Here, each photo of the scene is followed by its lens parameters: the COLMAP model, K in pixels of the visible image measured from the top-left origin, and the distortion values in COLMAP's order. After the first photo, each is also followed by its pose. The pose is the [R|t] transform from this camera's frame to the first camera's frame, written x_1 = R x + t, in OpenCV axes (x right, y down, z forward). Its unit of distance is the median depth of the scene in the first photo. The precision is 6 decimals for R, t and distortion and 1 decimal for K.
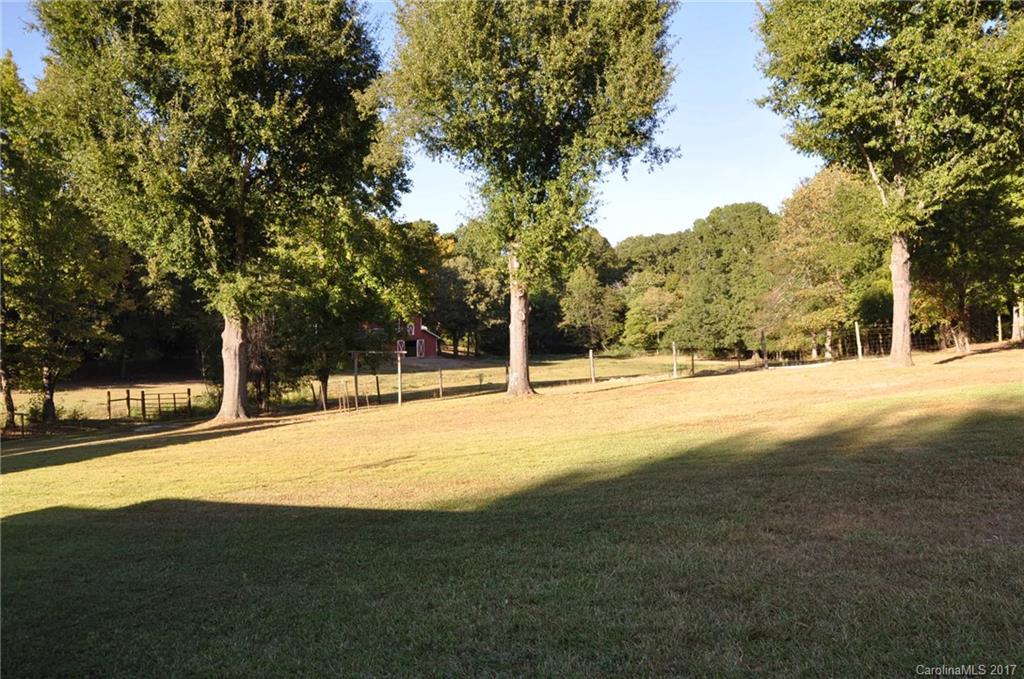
lens RADIAL K [[761.0, 0, 514.4], [0, 761.0, 348.2], [0, 0, 1]] dist [-0.105695, 0.098938]
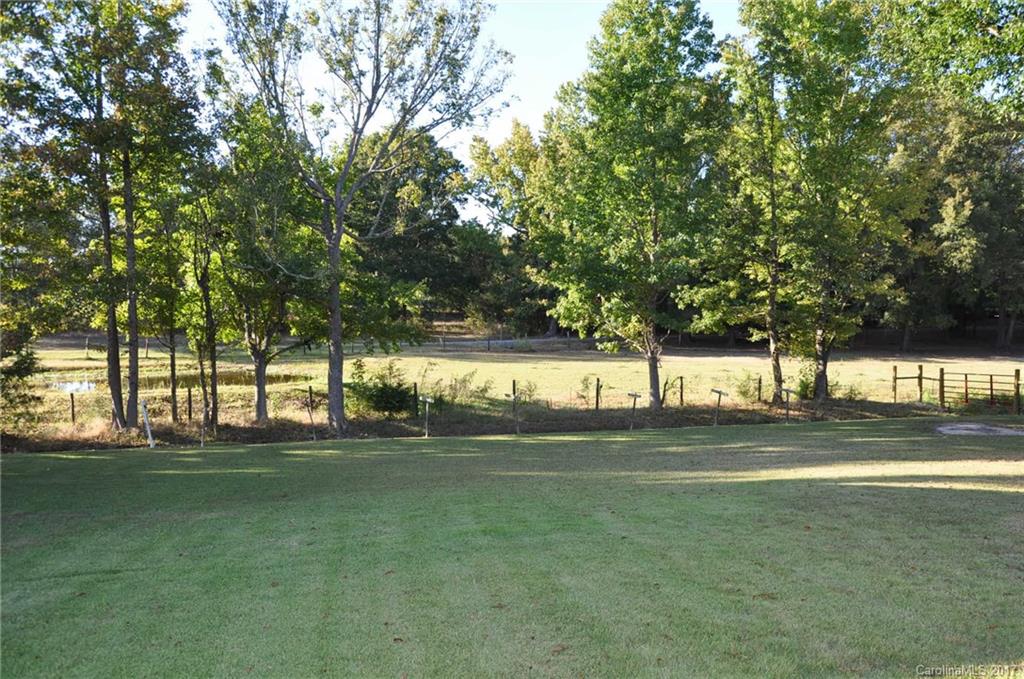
lens RADIAL K [[761.0, 0, 513.6], [0, 761.0, 350.3], [0, 0, 1]] dist [-0.105695, 0.098938]
pose [[0.576030, 0.051004, -0.815836, -0.254971], [-0.017349, 0.998589, 0.050181, 0.019176], [0.817244, -0.014752, 0.576103, 0.415429]]
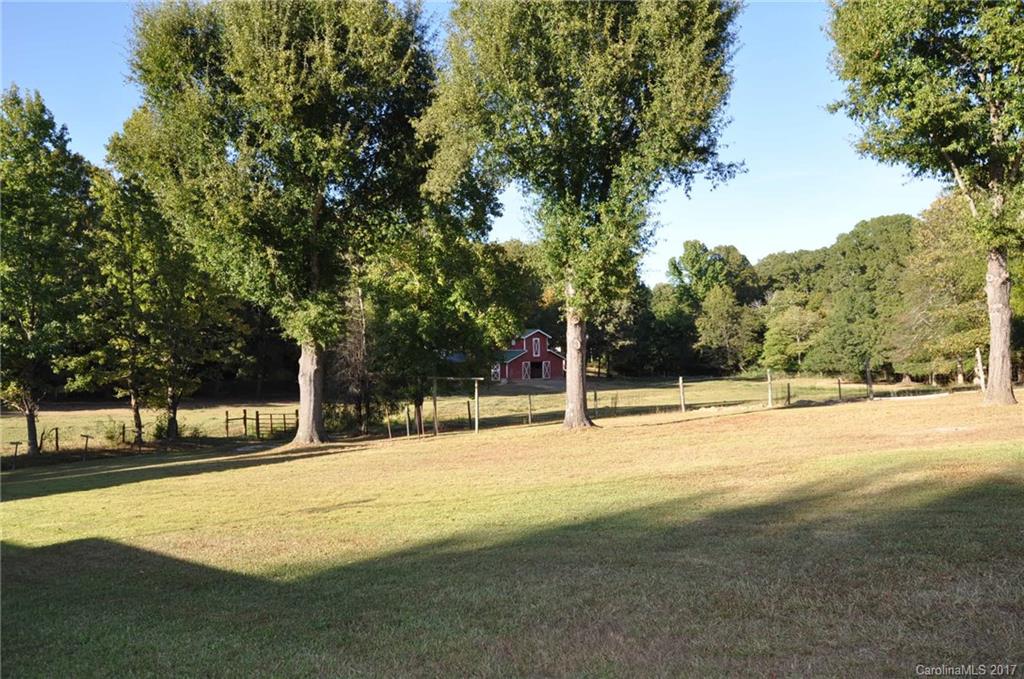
lens RADIAL K [[761.0, 0, 511.0], [0, 761.0, 346.8], [0, 0, 1]] dist [-0.105695, 0.098938]
pose [[0.981381, 0.000679, -0.192069, 0.095338], [-0.005944, 0.999622, -0.026837, -0.011248], [0.191978, 0.027479, 0.981014, 0.041573]]
